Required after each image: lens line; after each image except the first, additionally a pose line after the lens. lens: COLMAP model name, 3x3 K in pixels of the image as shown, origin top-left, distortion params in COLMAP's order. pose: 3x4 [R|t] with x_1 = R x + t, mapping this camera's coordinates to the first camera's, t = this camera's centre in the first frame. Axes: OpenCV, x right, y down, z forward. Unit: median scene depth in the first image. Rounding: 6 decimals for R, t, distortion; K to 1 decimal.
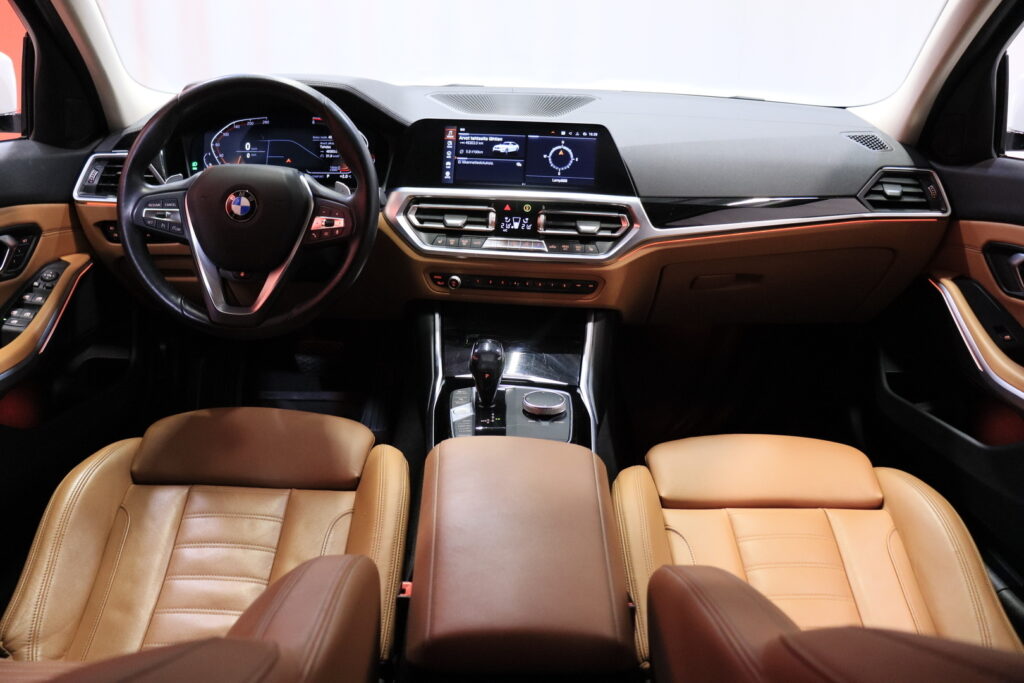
lens RADIAL K [[876.2, 0, 512.0], [0, 876.2, 341.5], [0, 0, 1]] dist [-0.125455, 0.019453]
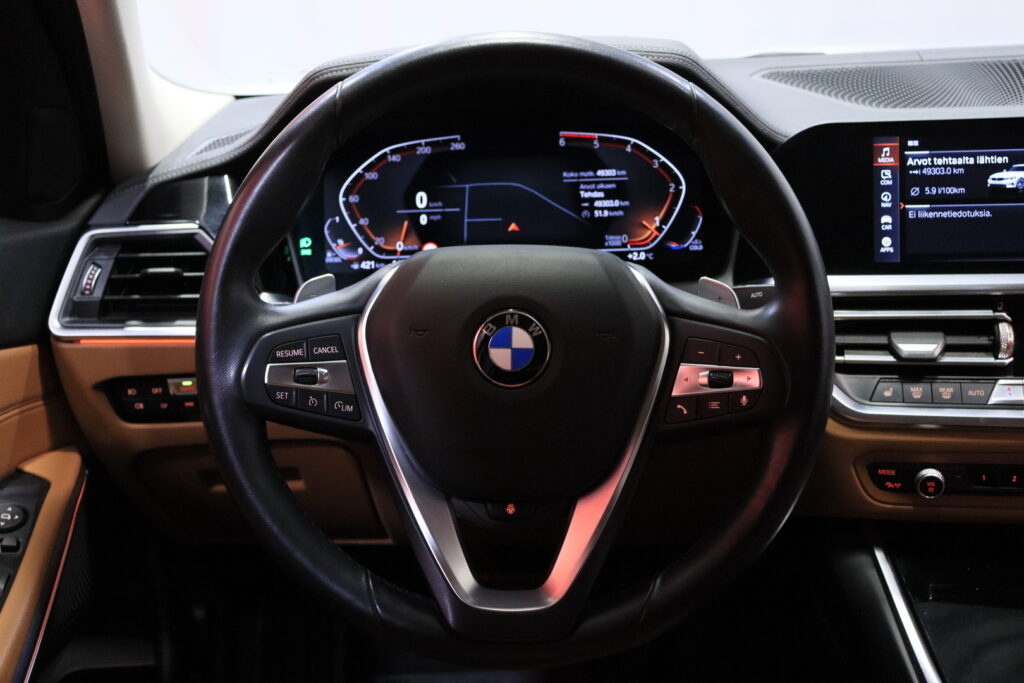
lens RADIAL K [[1345.4, 0, 512.0], [0, 1345.4, 341.5], [0, 0, 1]] dist [-0.148657, 0.801431]
pose [[0.998226, -0.052138, -0.028762, -0.253338], [0.049360, 0.994714, -0.090045, -0.088017], [0.033305, 0.088466, 0.995522, 0.305633]]
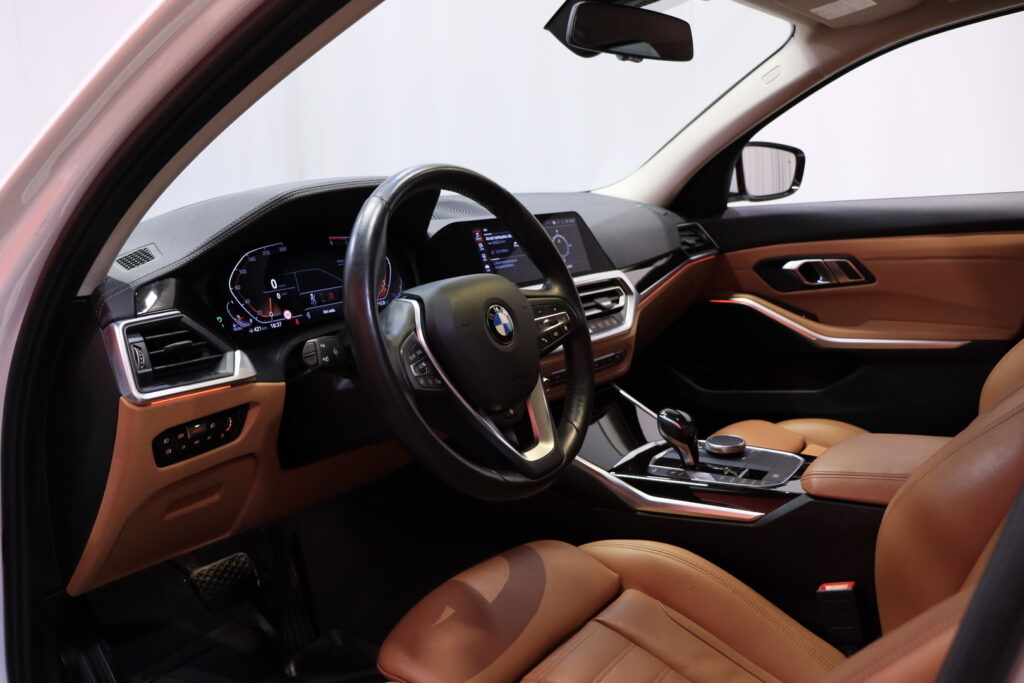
lens RADIAL K [[876.2, 0, 512.0], [0, 876.2, 341.5], [0, 0, 1]] dist [-0.125455, 0.019453]
pose [[0.560424, -0.198111, 0.804162, -0.825654], [0.320361, 0.947242, 0.010099, -0.130877], [-0.763737, 0.251963, 0.594324, 0.450620]]
